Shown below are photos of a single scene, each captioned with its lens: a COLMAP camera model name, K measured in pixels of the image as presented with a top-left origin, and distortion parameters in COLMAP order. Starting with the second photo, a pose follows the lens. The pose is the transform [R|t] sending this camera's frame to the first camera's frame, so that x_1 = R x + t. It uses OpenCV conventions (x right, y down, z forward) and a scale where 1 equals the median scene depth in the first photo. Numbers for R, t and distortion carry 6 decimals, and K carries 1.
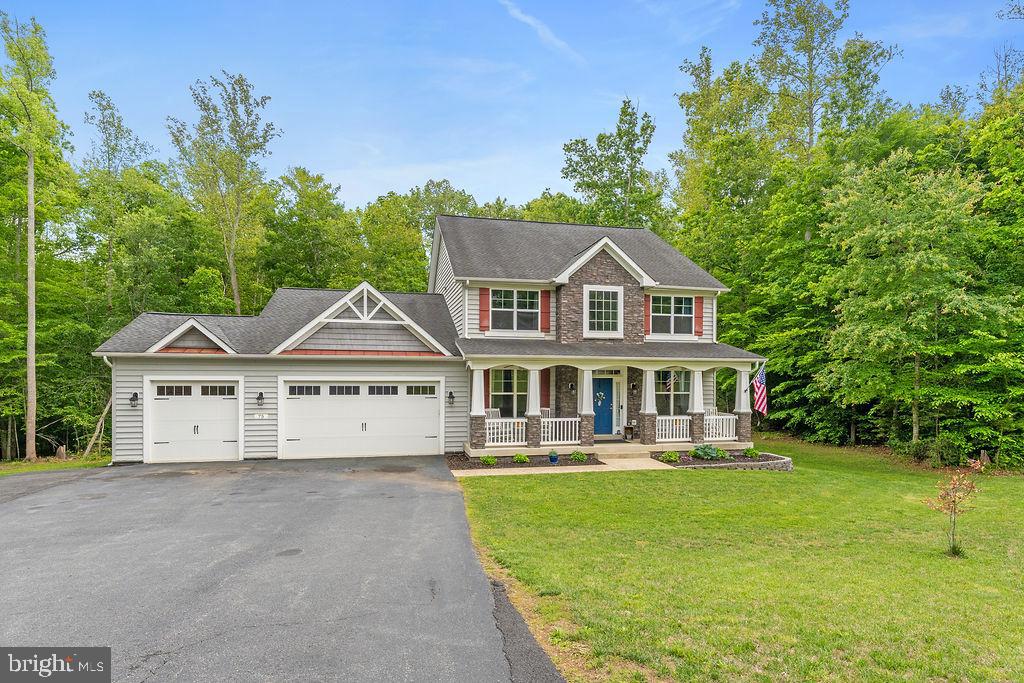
lens RADIAL K [[564.7, 0, 513.5], [0, 564.7, 375.4], [0, 0, 1]] dist [0.003856, 0.000540]
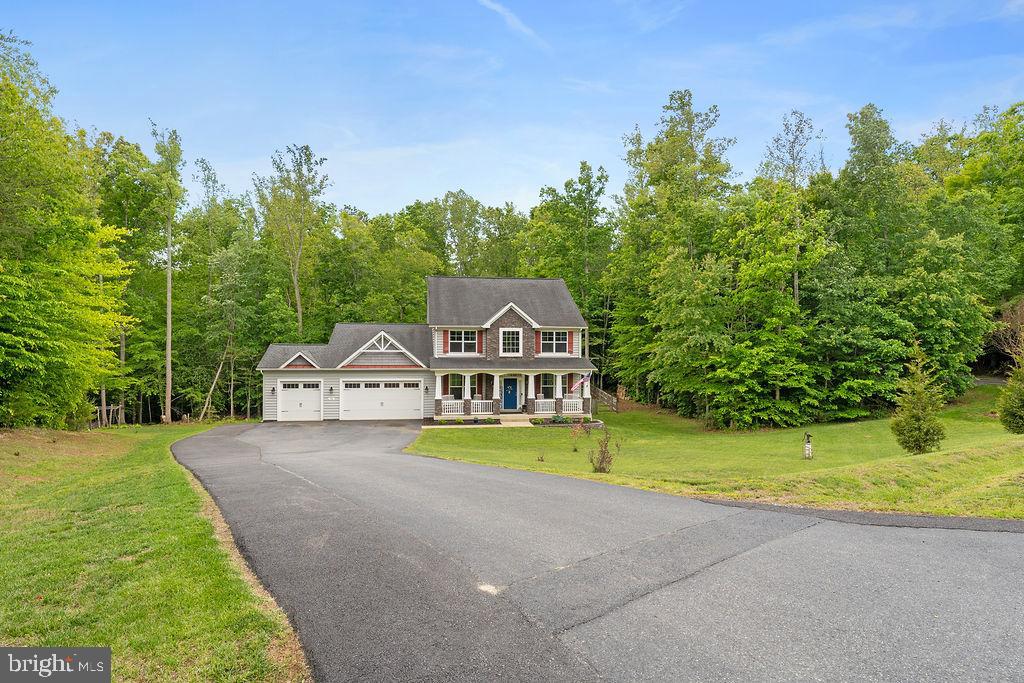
lens RADIAL K [[587.3, 0, 512.0], [0, 587.3, 341.5], [0, 0, 1]] dist [-0.003703, -0.000193]
pose [[0.996878, -0.001147, -0.078949, 0.330879], [0.000431, 0.999959, -0.009093, -0.103285], [0.078956, 0.009030, 0.996837, -0.953040]]
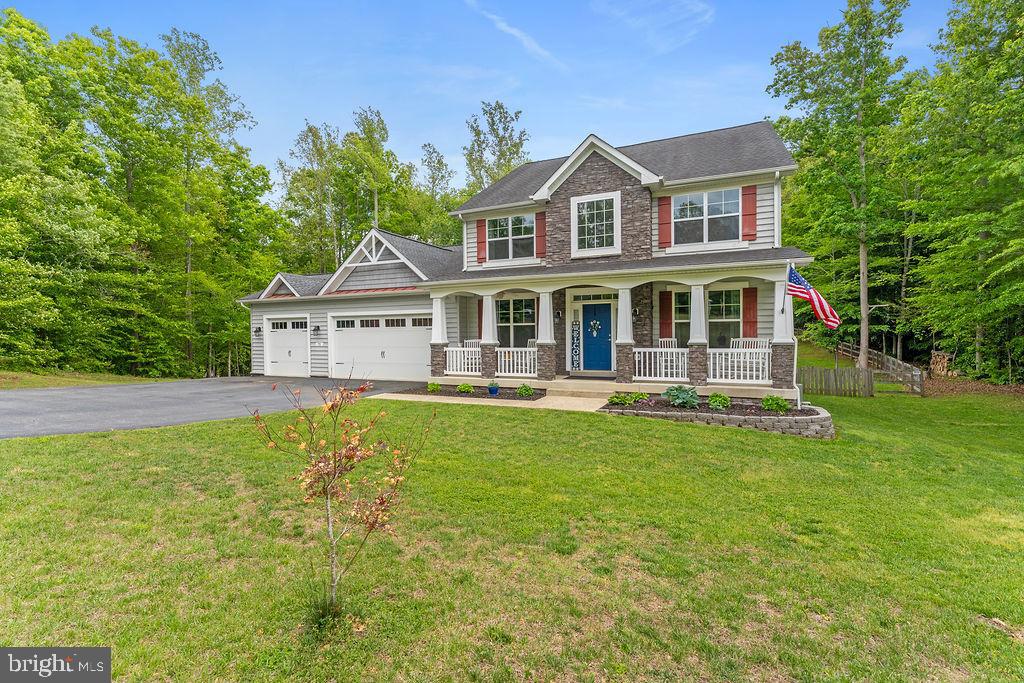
lens RADIAL K [[464.5, 0, 507.8], [0, 464.5, 339.7], [0, 0, 1]] dist [-0.000246, 0.000028]
pose [[0.788885, -0.005893, -0.614513, 0.509586], [0.011598, 0.999919, 0.005300, 0.056466], [0.614432, -0.011308, 0.788889, 0.388968]]
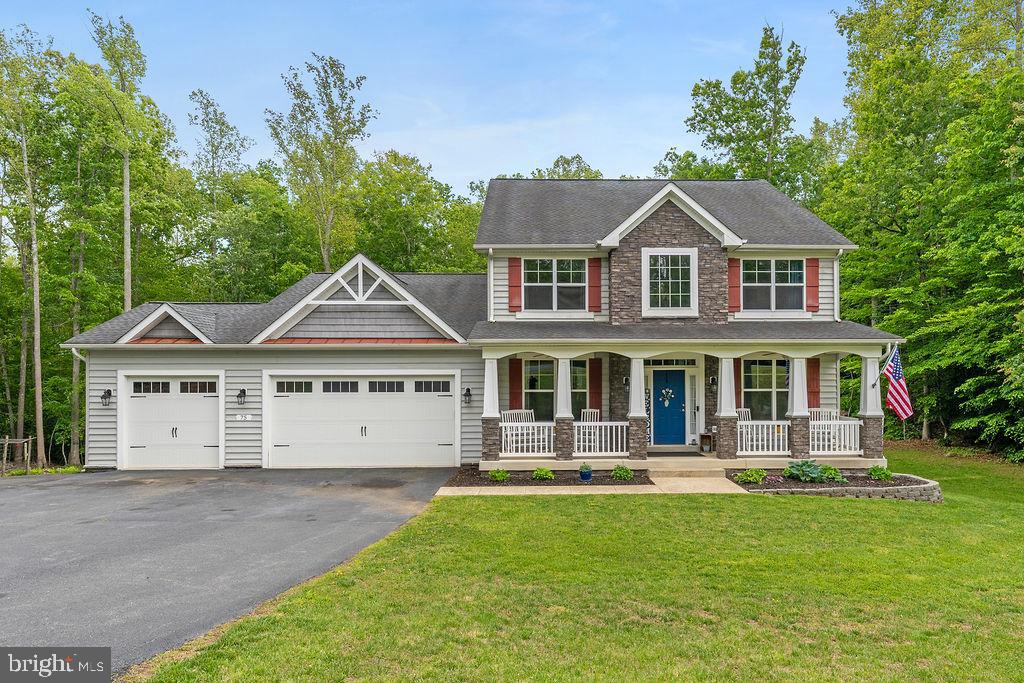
lens RADIAL K [[632.0, 0, 548.7], [0, 632.0, 370.4], [0, 0, 1]] dist [0.010552, 0.000196]
pose [[0.979245, -0.010511, -0.202406, 0.180043], [0.007204, 0.999828, -0.017065, 0.019748], [0.202551, 0.015253, 0.979153, 0.146527]]
